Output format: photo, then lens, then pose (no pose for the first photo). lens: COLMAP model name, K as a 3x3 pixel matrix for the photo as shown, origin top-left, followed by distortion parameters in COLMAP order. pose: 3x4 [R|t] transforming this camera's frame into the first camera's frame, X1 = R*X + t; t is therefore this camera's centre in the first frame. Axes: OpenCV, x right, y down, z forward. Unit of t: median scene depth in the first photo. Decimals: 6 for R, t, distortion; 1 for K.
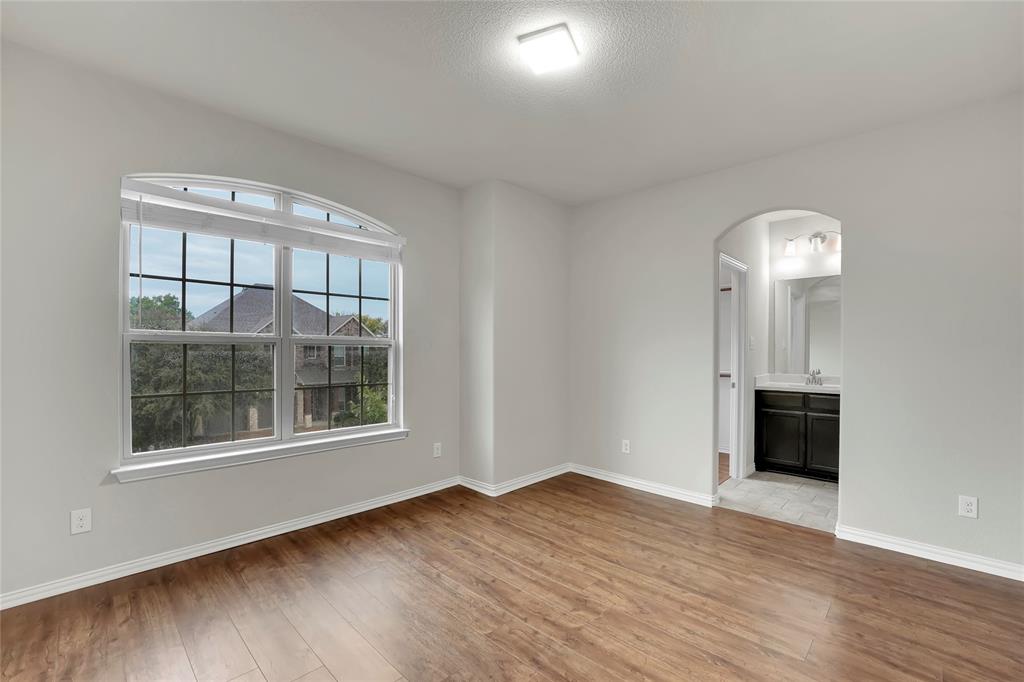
lens RADIAL K [[429.3, 0, 512.0], [0, 429.3, 341.0], [0, 0, 1]] dist [-0.027266, 0.004136]
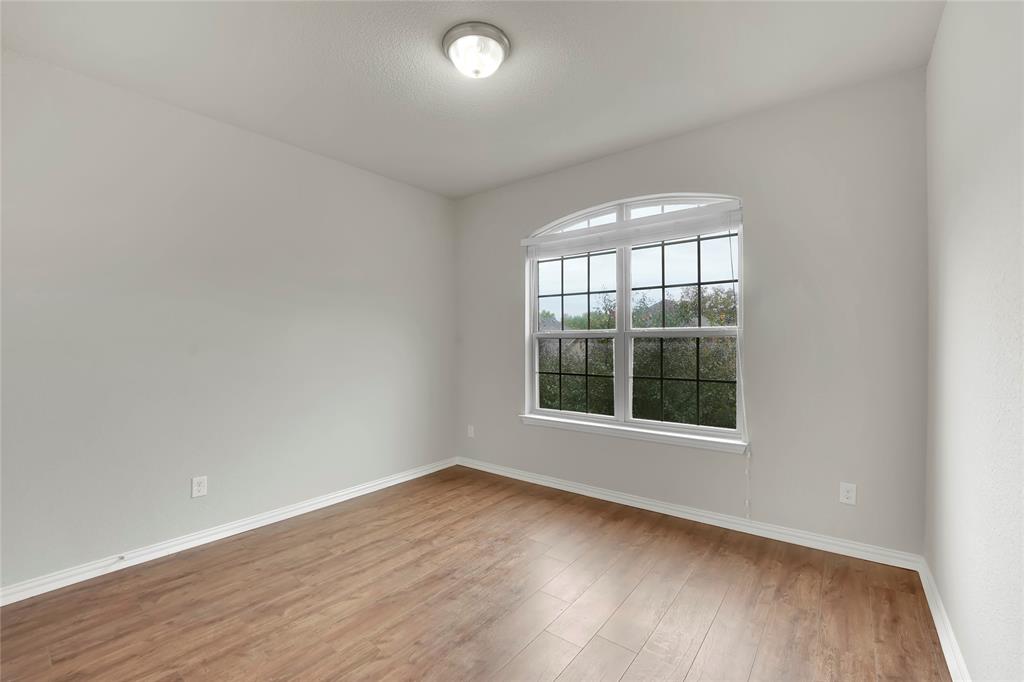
lens RADIAL K [[429.3, 0, 512.0], [0, 429.3, 341.0], [0, 0, 1]] dist [-0.027266, 0.004136]
pose [[0.091259, -0.005184, -0.995814, 0.571156], [0.028449, 0.999592, -0.002597, 0.011210], [0.995421, -0.028093, 0.091369, 0.594743]]
